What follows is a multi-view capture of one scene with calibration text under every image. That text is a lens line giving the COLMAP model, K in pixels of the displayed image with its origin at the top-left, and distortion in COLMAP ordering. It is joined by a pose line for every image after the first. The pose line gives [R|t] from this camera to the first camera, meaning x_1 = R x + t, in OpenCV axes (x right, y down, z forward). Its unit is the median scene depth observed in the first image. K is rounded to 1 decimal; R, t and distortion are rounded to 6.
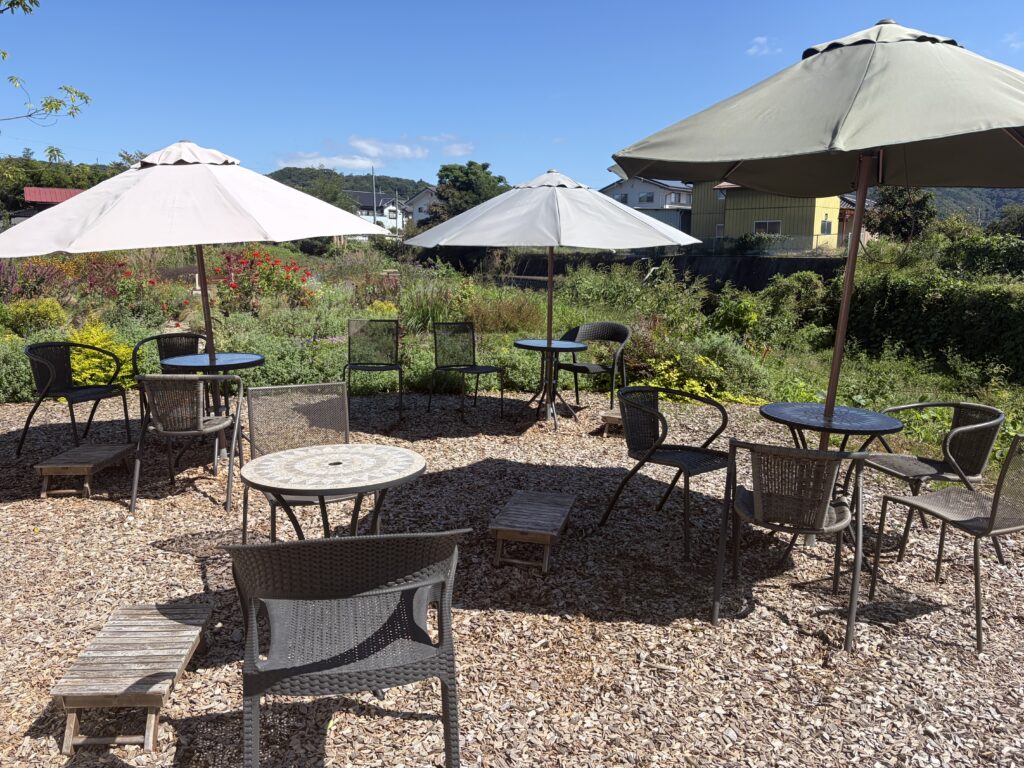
lens RADIAL K [[776.9, 0, 512.0], [0, 776.9, 383.4], [0, 0, 1]] dist [0.000652, -0.000239]
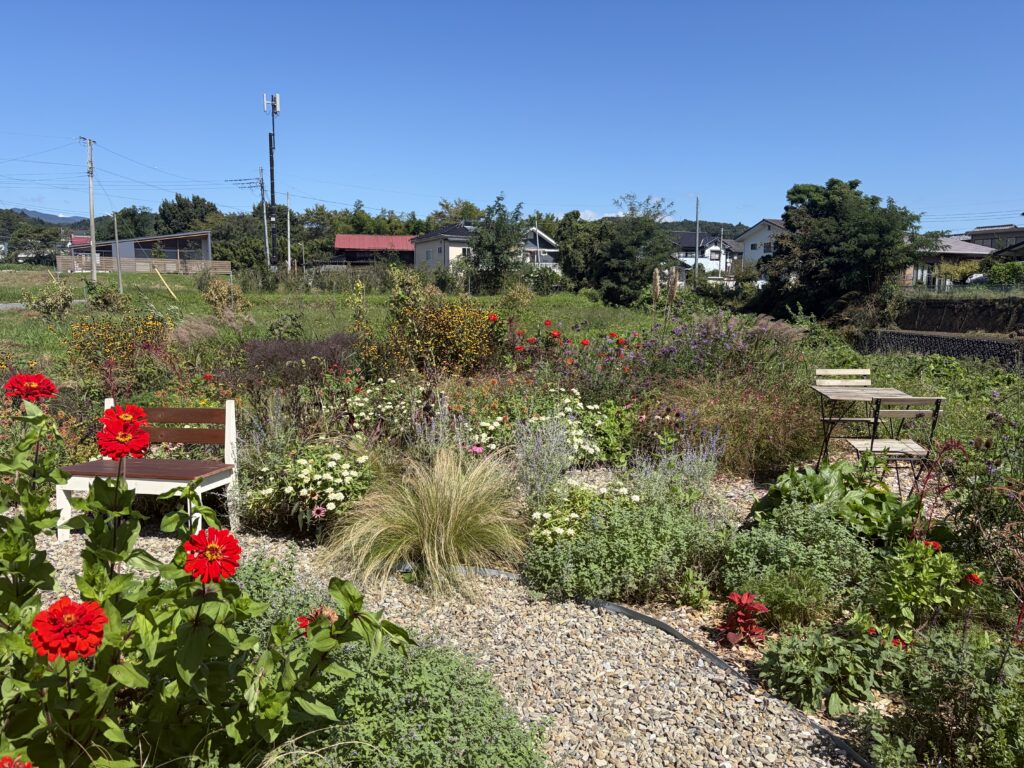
lens RADIAL K [[776.9, 0, 512.3], [0, 776.9, 383.6], [0, 0, 1]] dist [0.000652, -0.000239]
pose [[0.924752, 0.035060, -0.378953, -0.033339], [-0.056656, 0.997334, -0.045986, -0.023456], [0.376330, 0.063996, 0.924273, 0.133893]]
